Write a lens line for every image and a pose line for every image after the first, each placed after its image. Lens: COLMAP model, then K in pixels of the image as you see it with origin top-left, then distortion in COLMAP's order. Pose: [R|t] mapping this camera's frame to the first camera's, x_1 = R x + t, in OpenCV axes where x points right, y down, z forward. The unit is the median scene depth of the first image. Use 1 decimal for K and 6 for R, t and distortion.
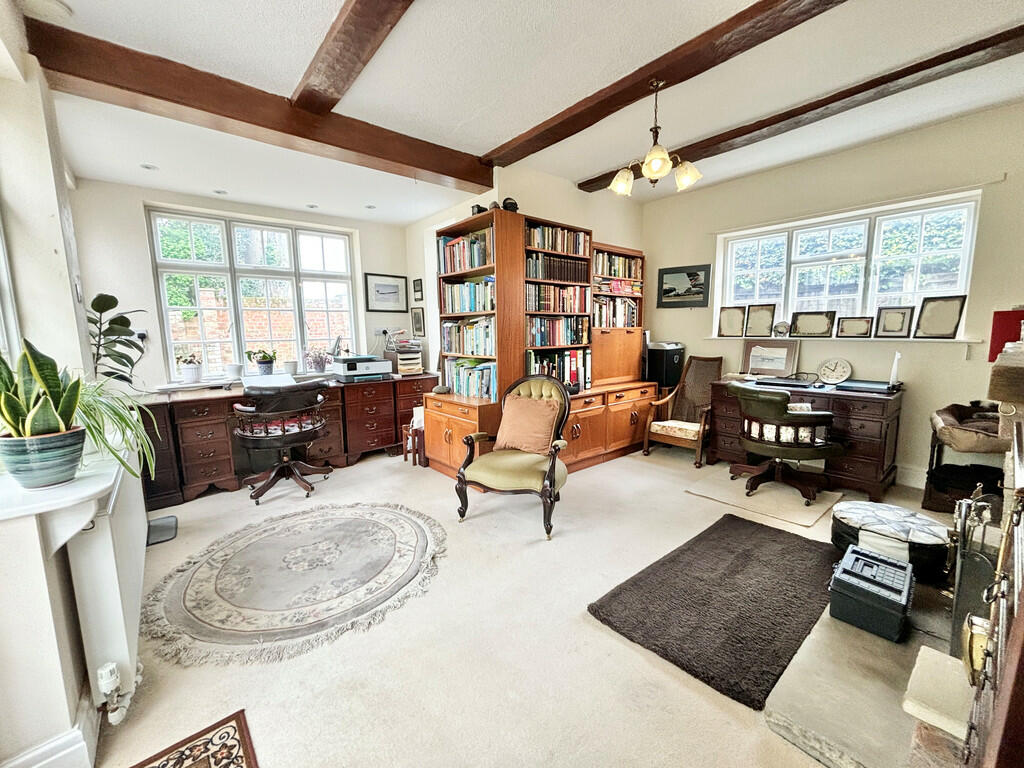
lens RADIAL K [[414.6, 0, 509.8], [0, 414.6, 385.7], [0, 0, 1]] dist [-0.000742, -0.000600]
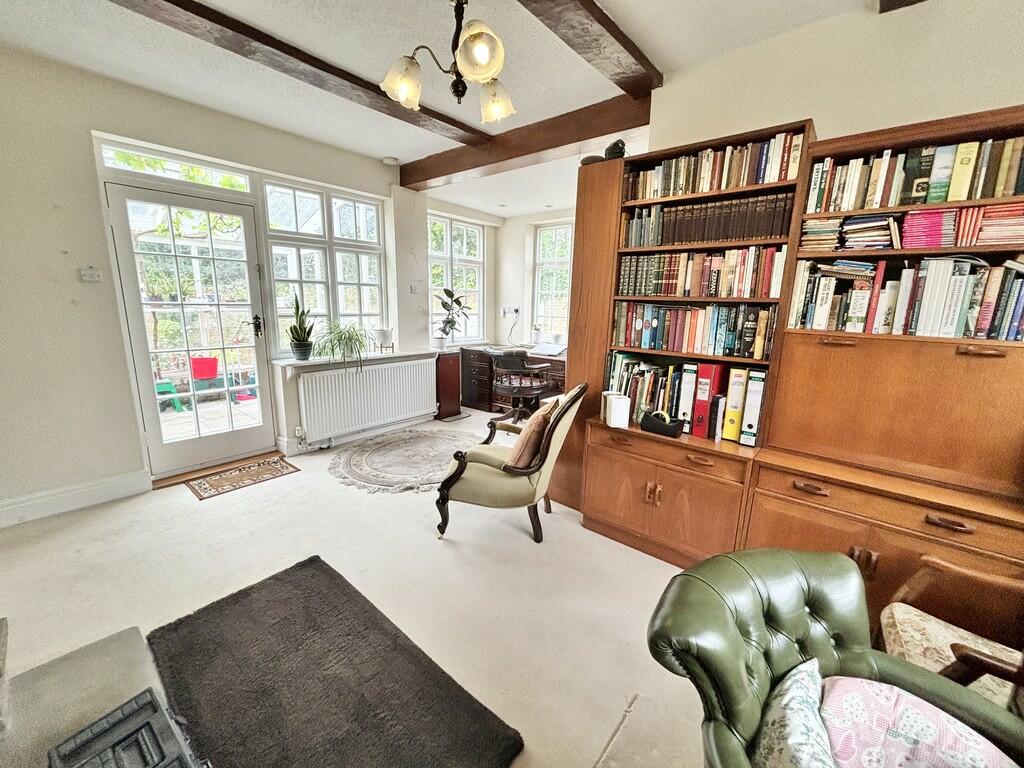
lens RADIAL K [[414.6, 0, 509.5], [0, 414.6, 383.5], [0, 0, 1]] dist [-0.000742, -0.000600]
pose [[0.163819, 0.210133, -0.963850, 0.683544], [-0.159374, 0.969852, 0.184354, -0.125997], [0.973531, 0.123412, 0.192369, 0.651102]]
